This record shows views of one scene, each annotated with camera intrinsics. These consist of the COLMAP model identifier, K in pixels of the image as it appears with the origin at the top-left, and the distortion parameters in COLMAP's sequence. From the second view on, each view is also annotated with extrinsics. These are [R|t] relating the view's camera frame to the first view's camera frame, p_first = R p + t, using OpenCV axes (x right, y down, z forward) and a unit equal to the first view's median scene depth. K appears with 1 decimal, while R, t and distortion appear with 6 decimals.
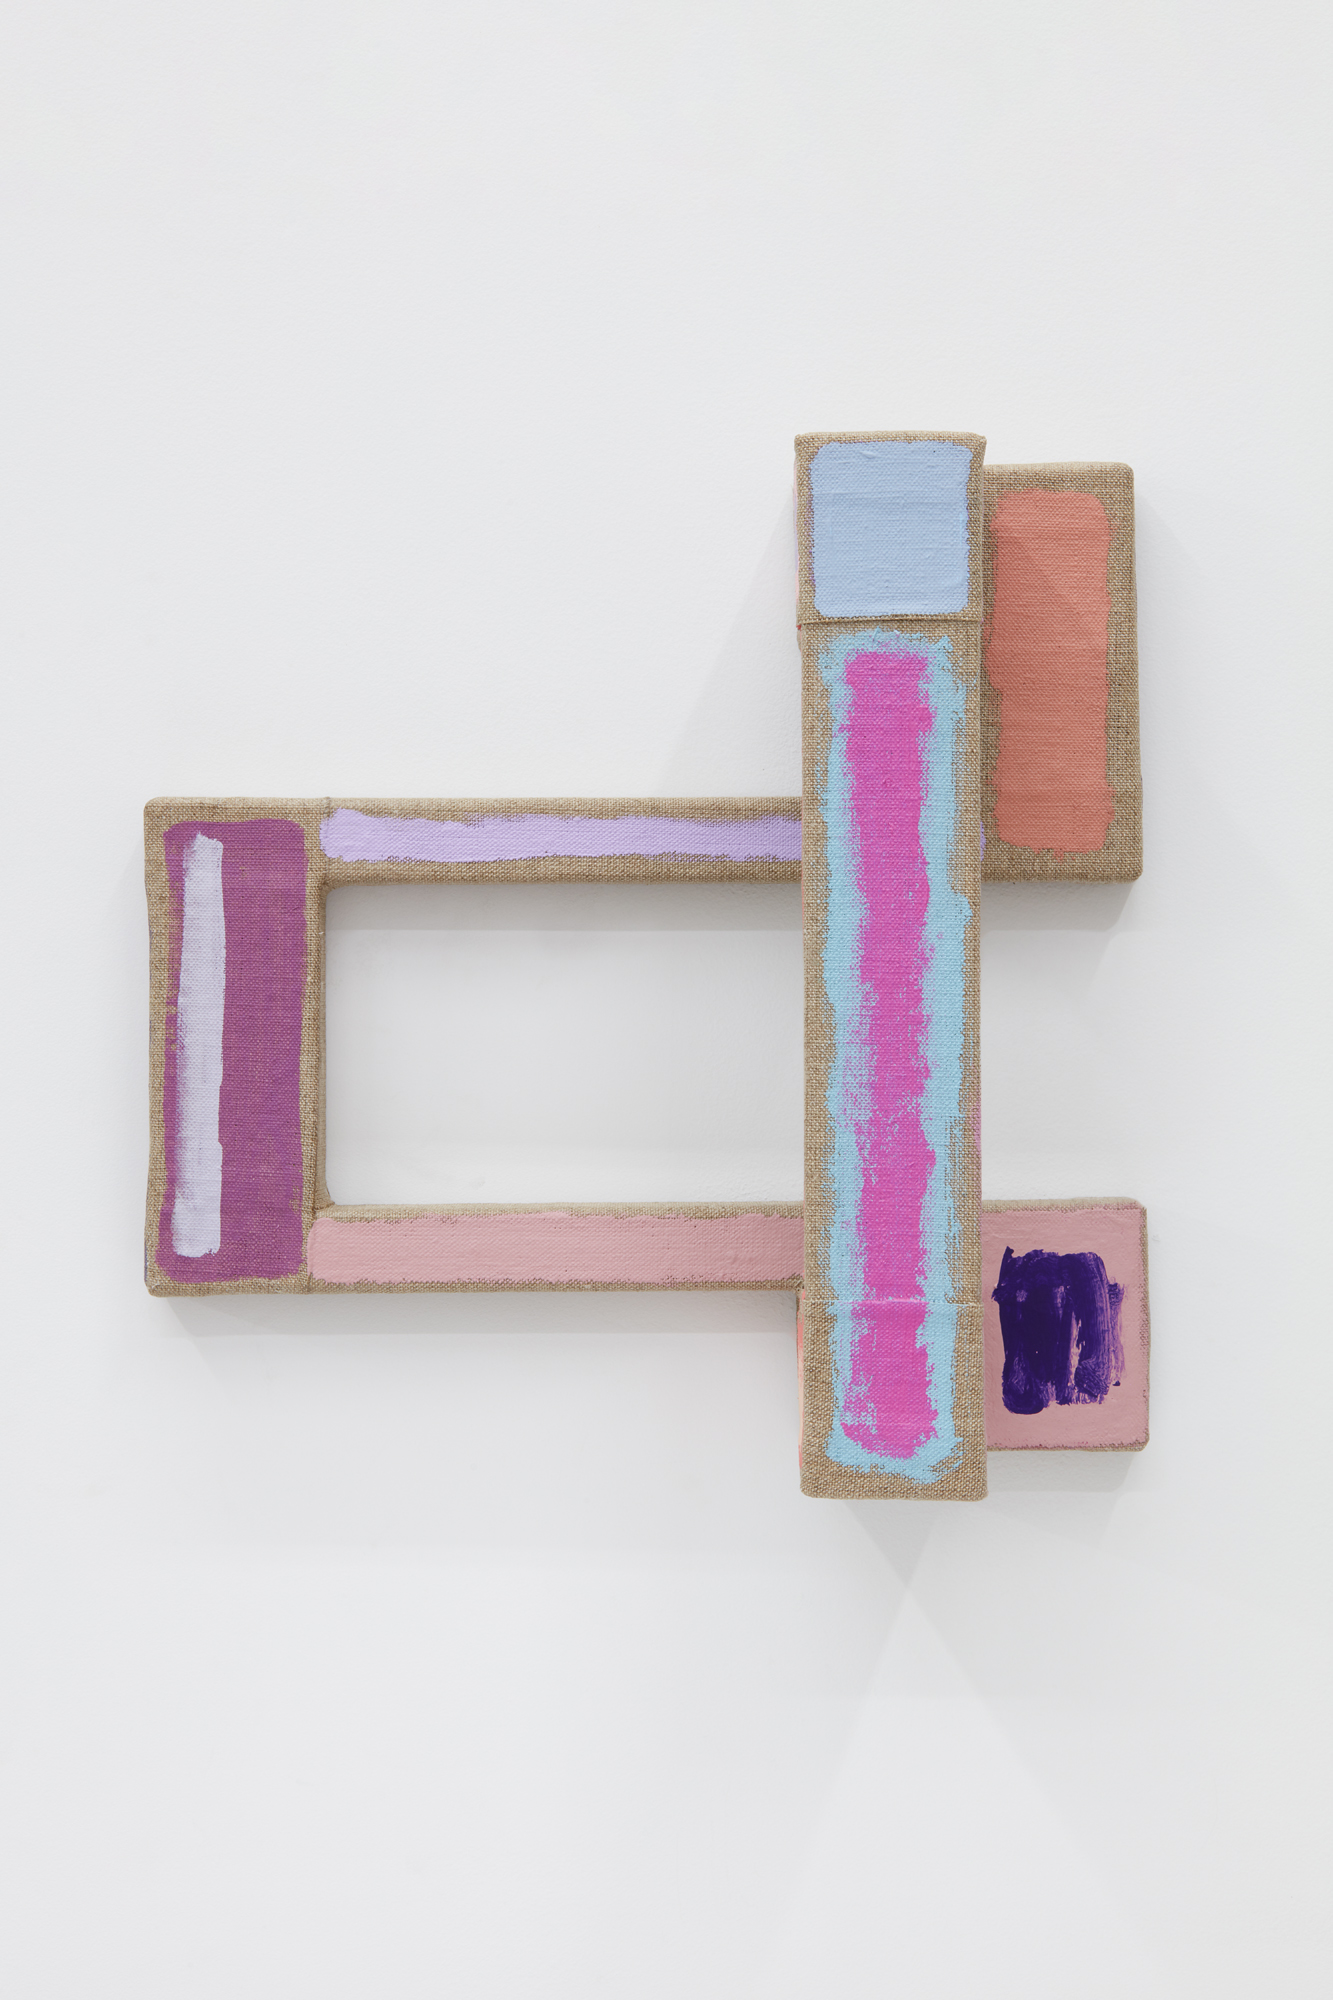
lens RADIAL K [[5040.6, 0, 659.1], [0, 5040.6, 999.8], [0, 0, 1]] dist [0.126693, 0.000000]
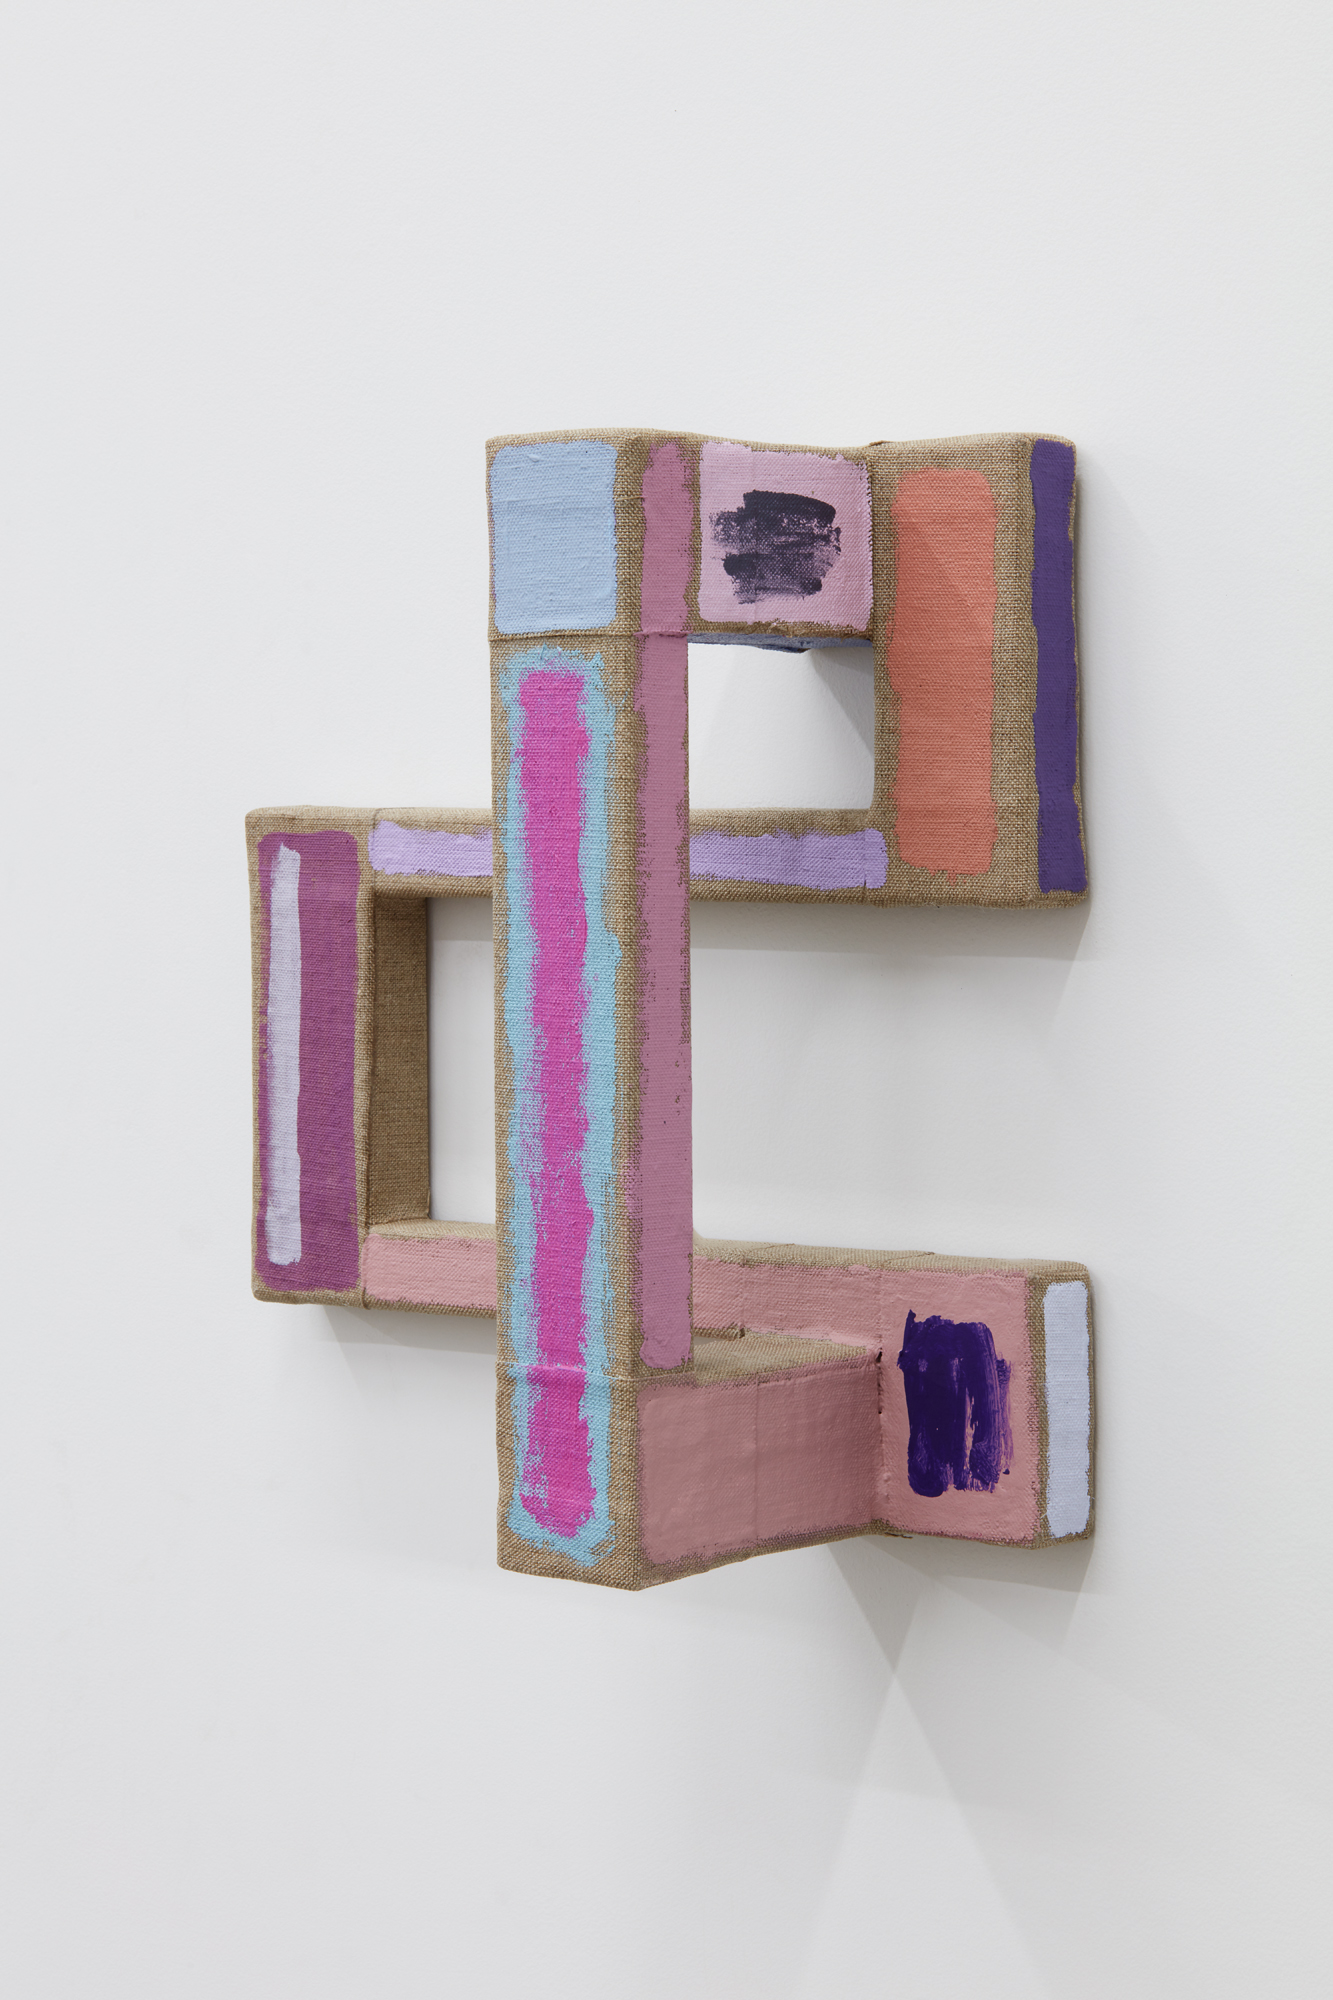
lens RADIAL K [[5040.6, 0, 663.0], [0, 5040.6, 1007.6], [0, 0, 1]] dist [0.126693, 0.000000]
pose [[0.758671, 0.029242, -0.650818, 0.621827], [-0.002645, 0.999122, 0.041808, -0.042810], [0.651469, -0.029997, 0.758082, 0.288153]]
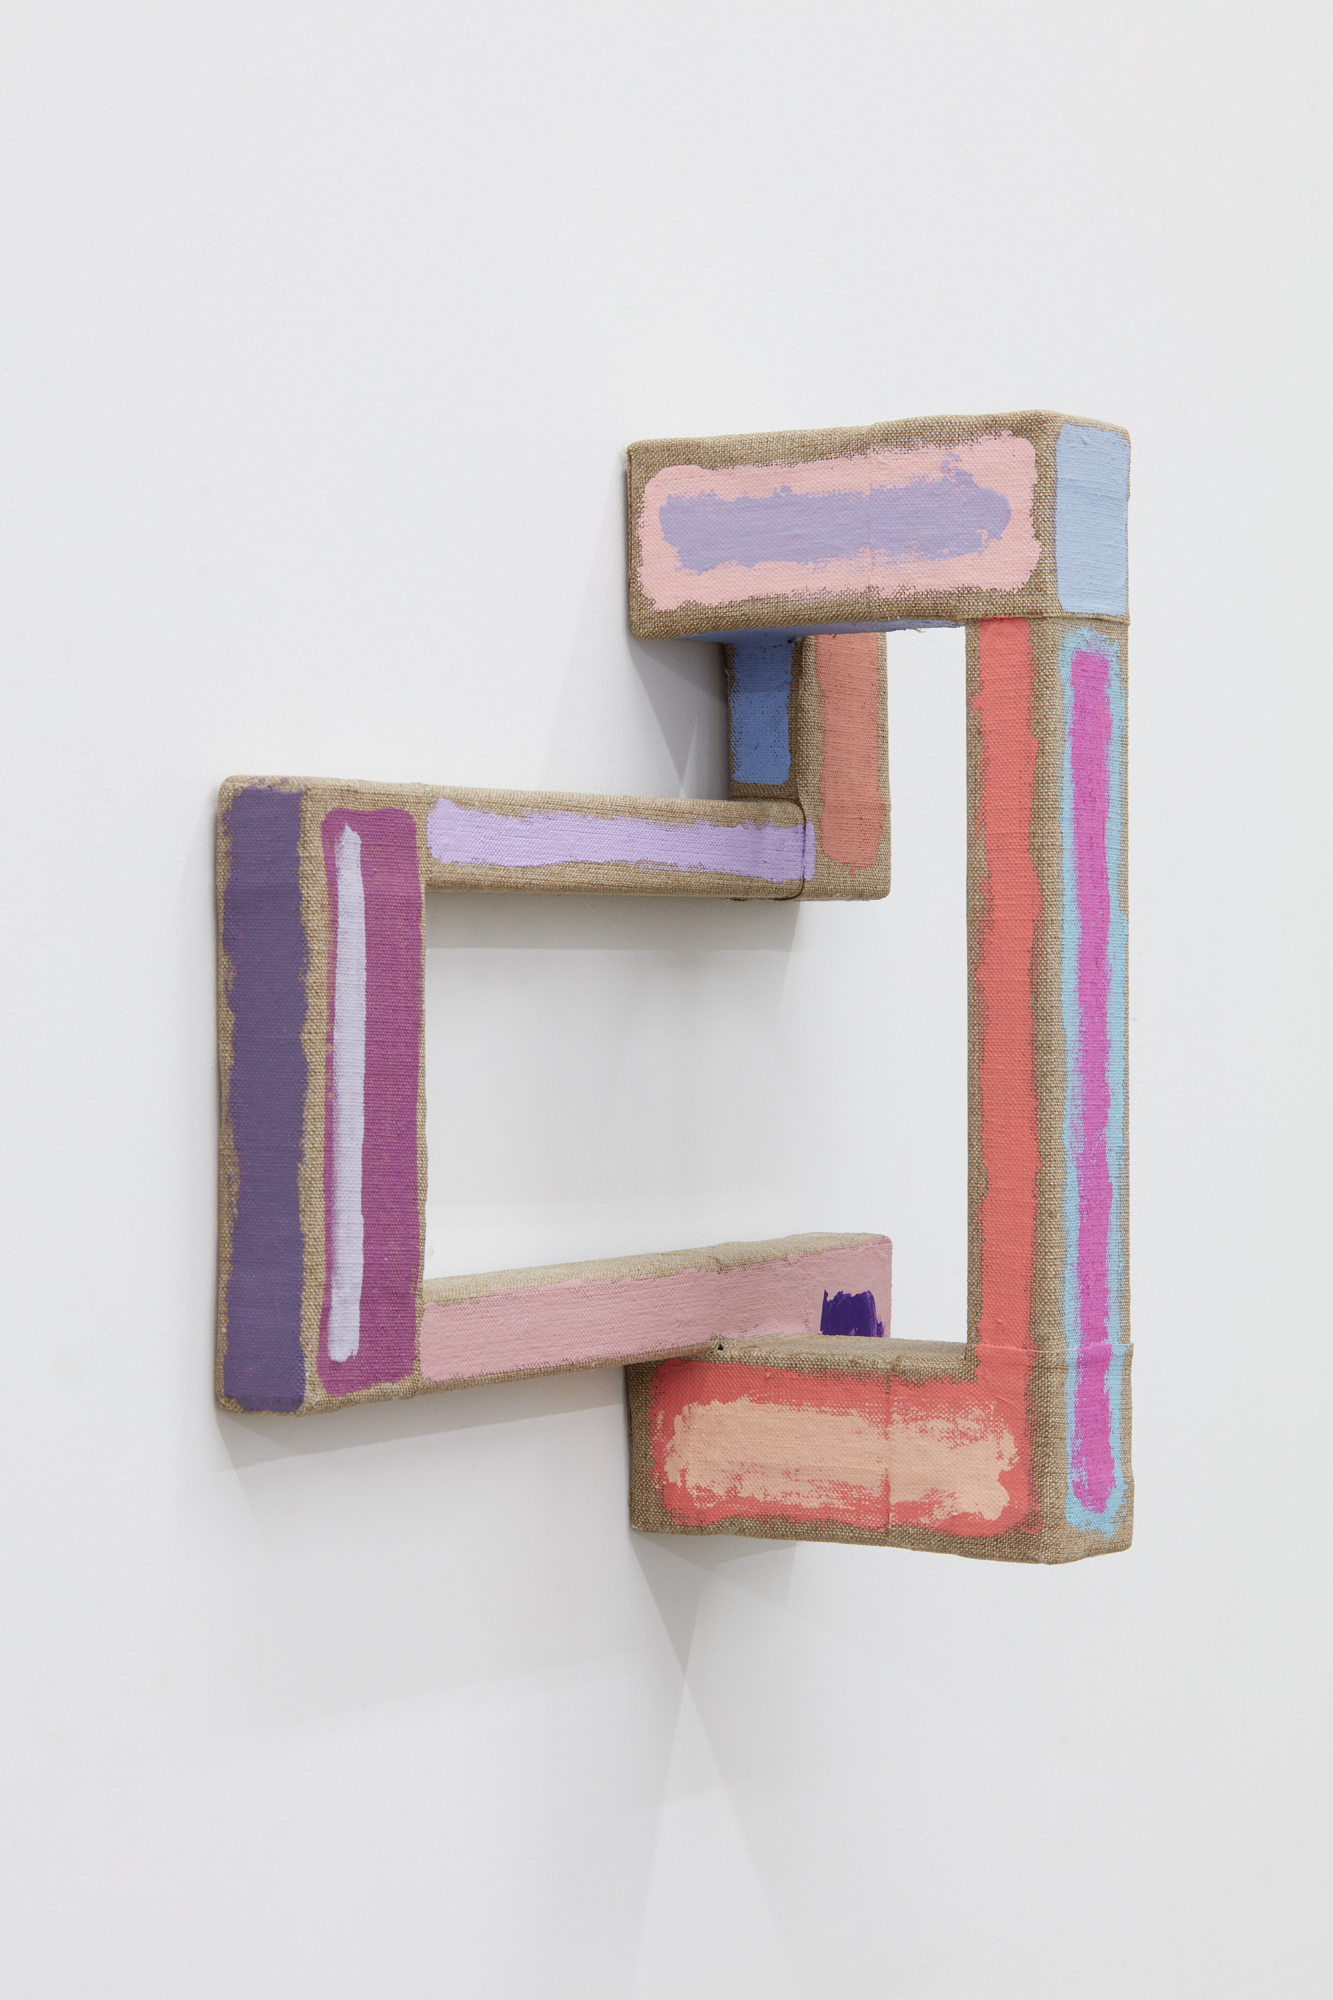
lens RADIAL K [[5040.6, 0, 667.5], [0, 5040.6, 990.3], [0, 0, 1]] dist [0.126693, 0.000000]
pose [[0.478955, -0.004087, 0.877830, -0.761337], [0.009663, 0.999953, -0.000616, -0.006047], [-0.877787, 0.008778, 0.478972, 0.579629]]
